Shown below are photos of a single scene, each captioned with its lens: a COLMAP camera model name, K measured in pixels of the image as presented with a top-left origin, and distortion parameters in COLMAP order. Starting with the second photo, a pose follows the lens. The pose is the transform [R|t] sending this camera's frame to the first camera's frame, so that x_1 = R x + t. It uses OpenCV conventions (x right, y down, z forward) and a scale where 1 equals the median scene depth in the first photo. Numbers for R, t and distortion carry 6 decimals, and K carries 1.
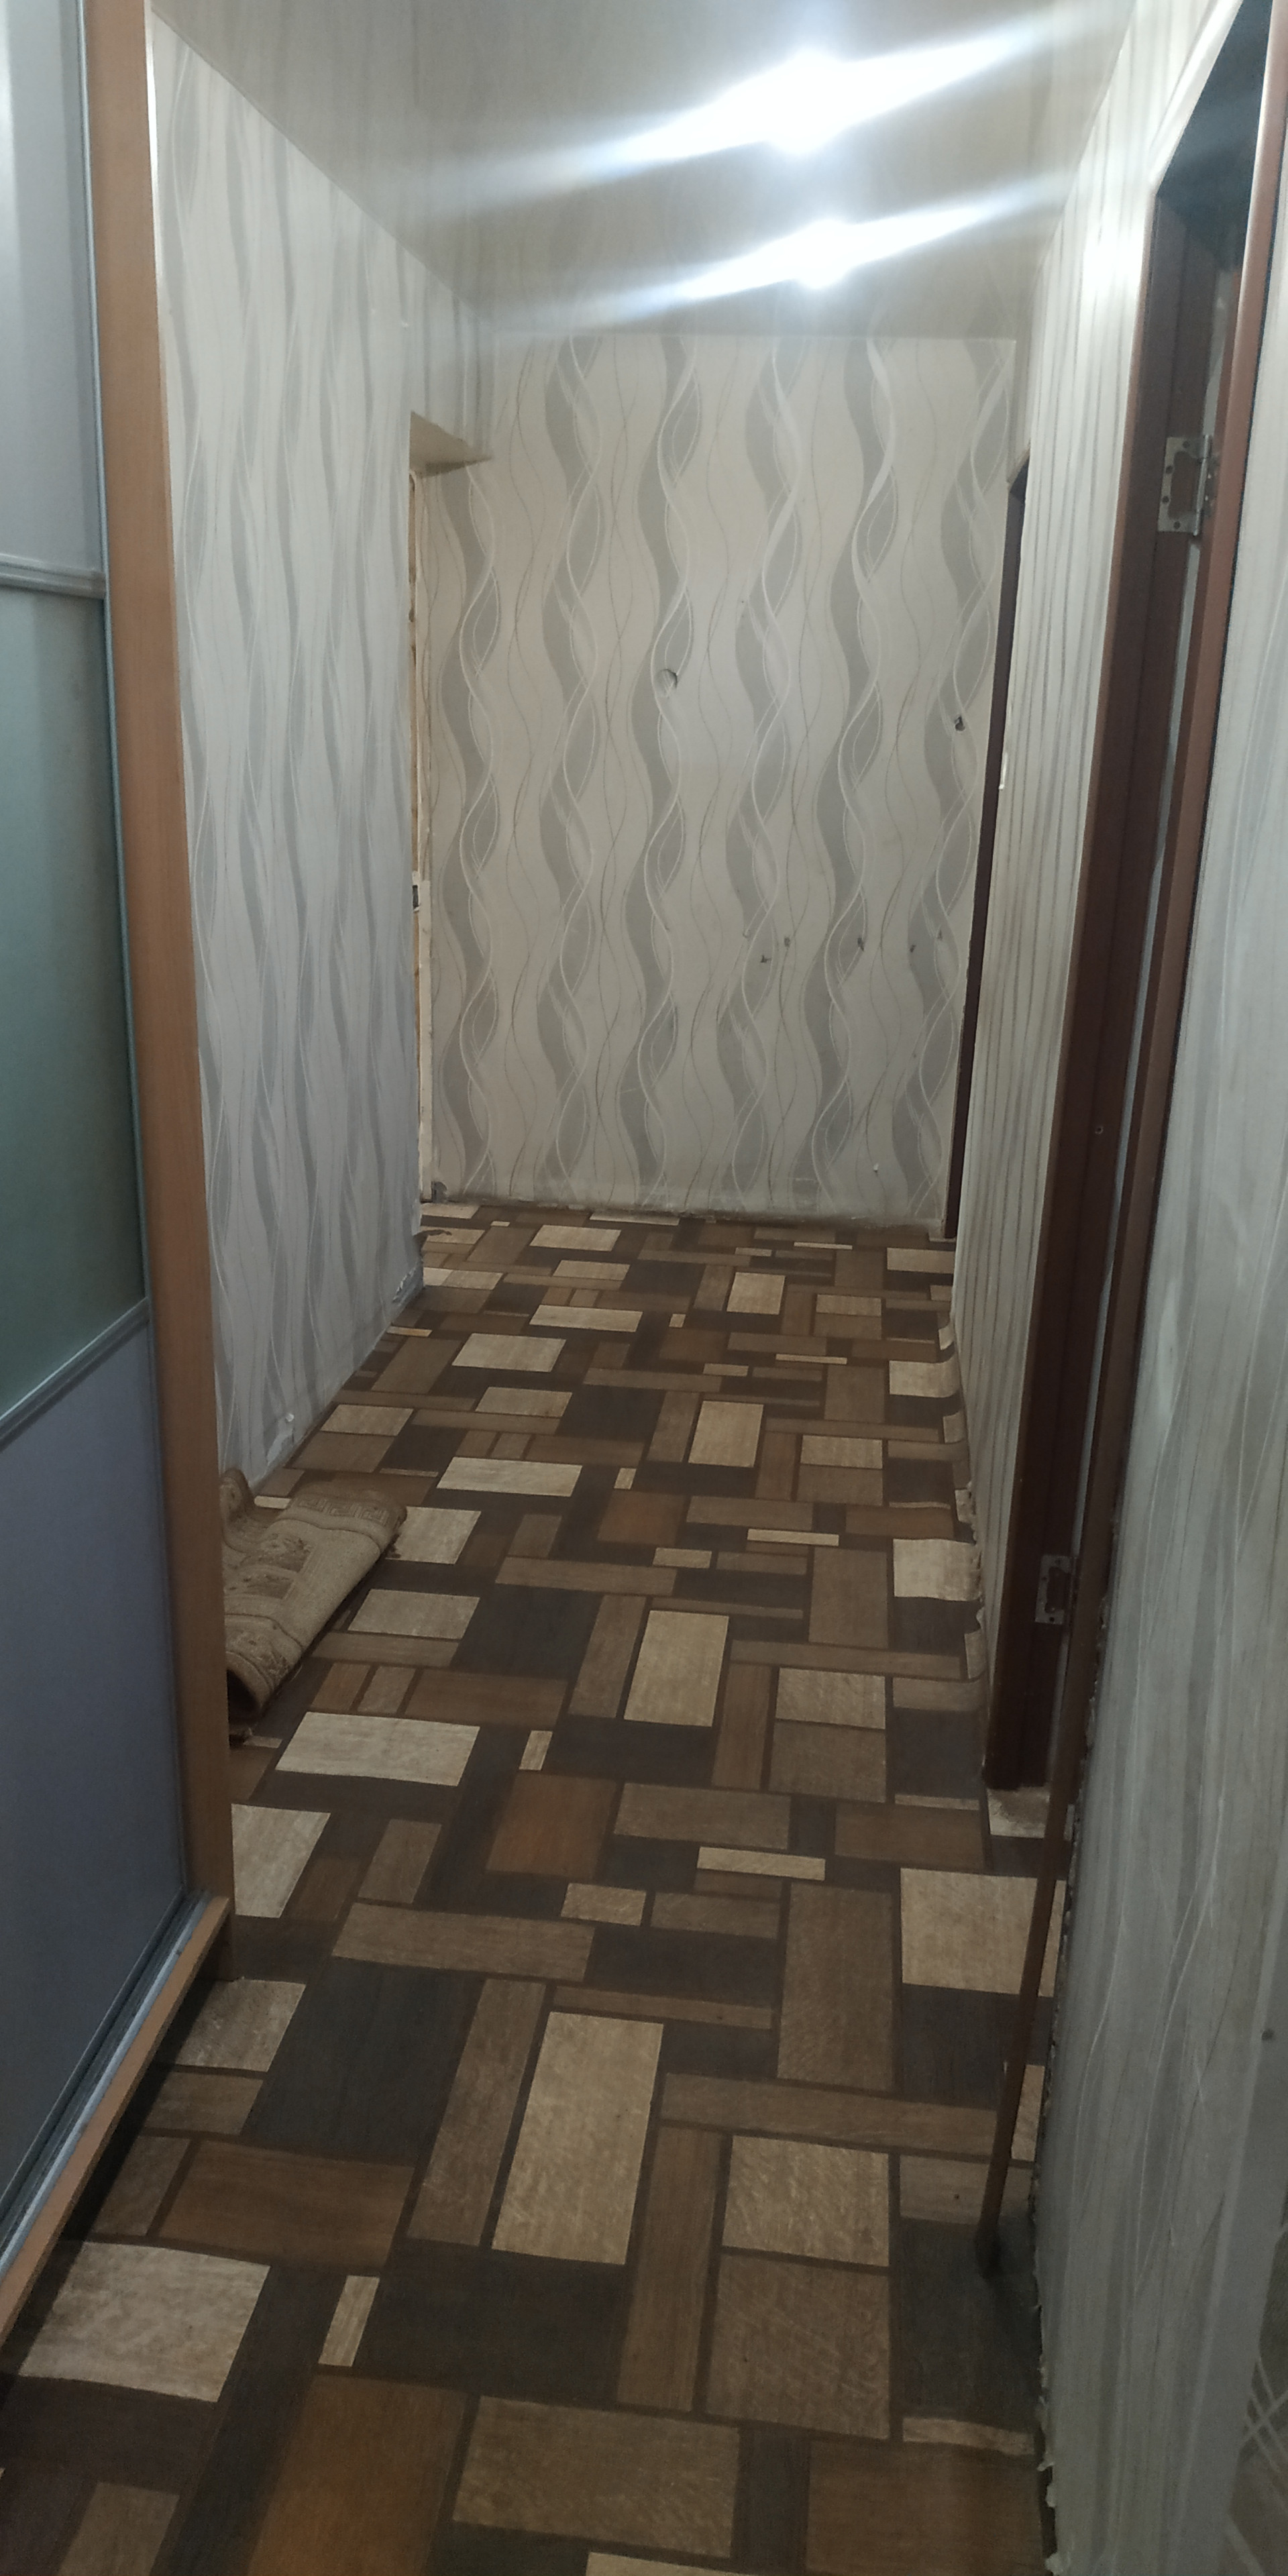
lens RADIAL K [[1836.7, 0, 617.5], [0, 1836.7, 1265.0], [0, 0, 1]] dist [0.081042, -0.177322]
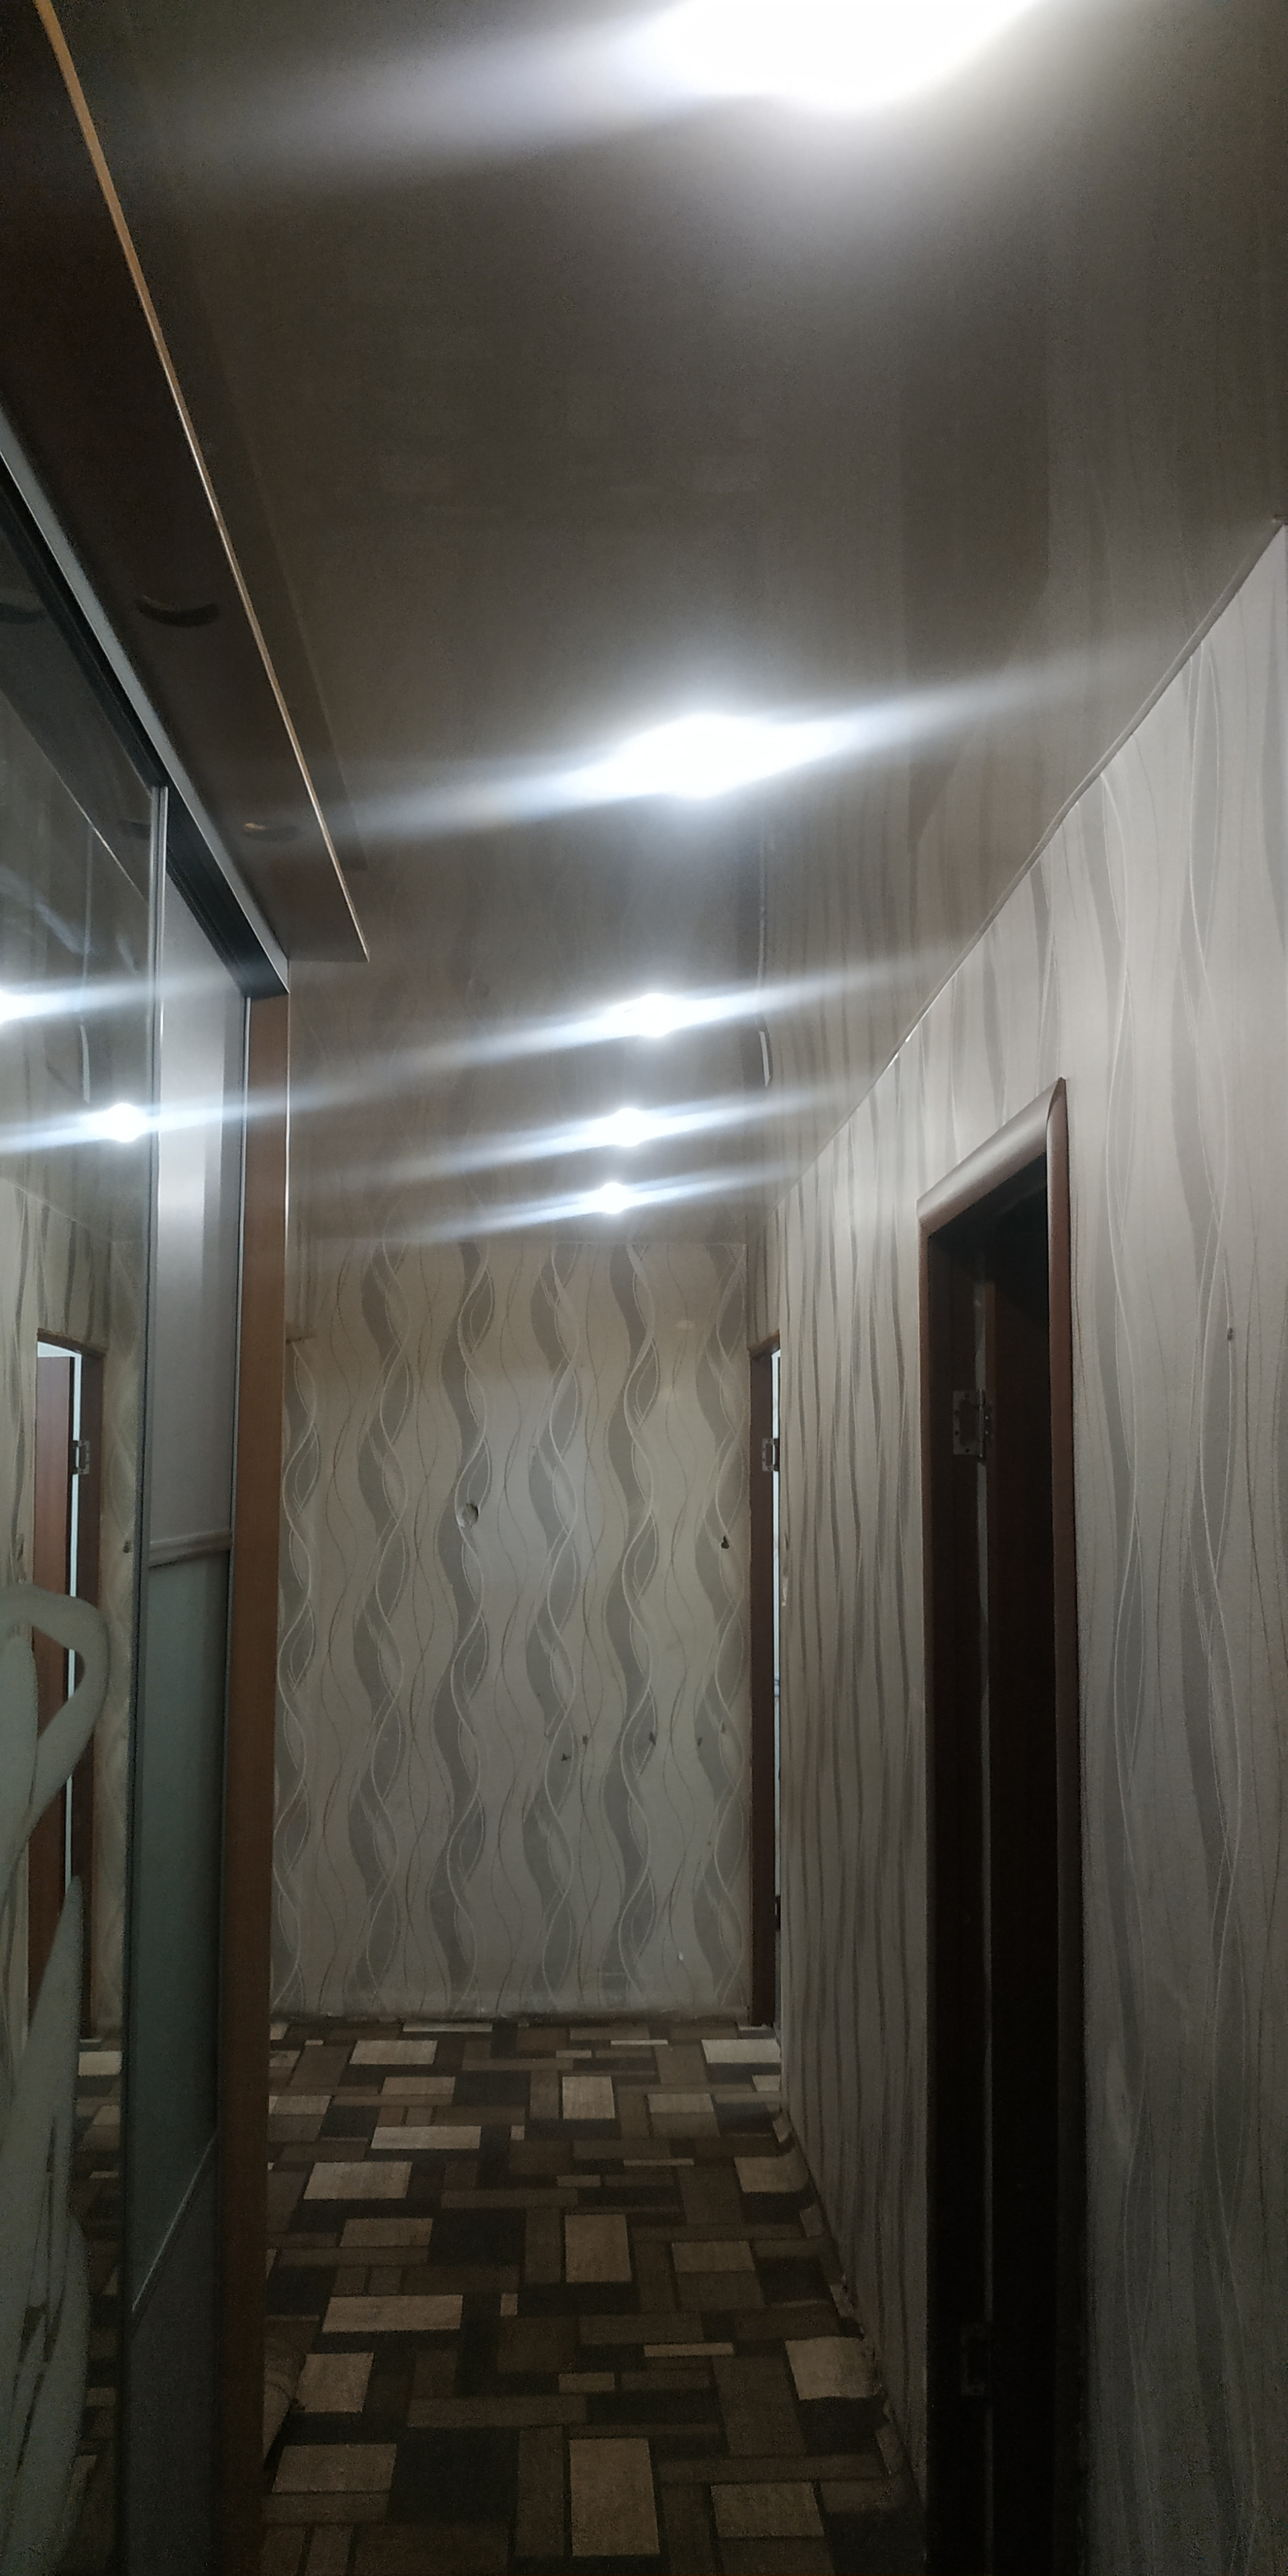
lens RADIAL K [[1817.9, 0, 644.0], [0, 1817.9, 1288.0], [0, 0, 1]] dist [-0.004843, -0.007142]
pose [[0.986580, -0.005902, 0.163169, -0.054907], [0.070184, 0.917640, -0.391165, -0.000449], [-0.147422, 0.397368, 0.905740, -0.086113]]
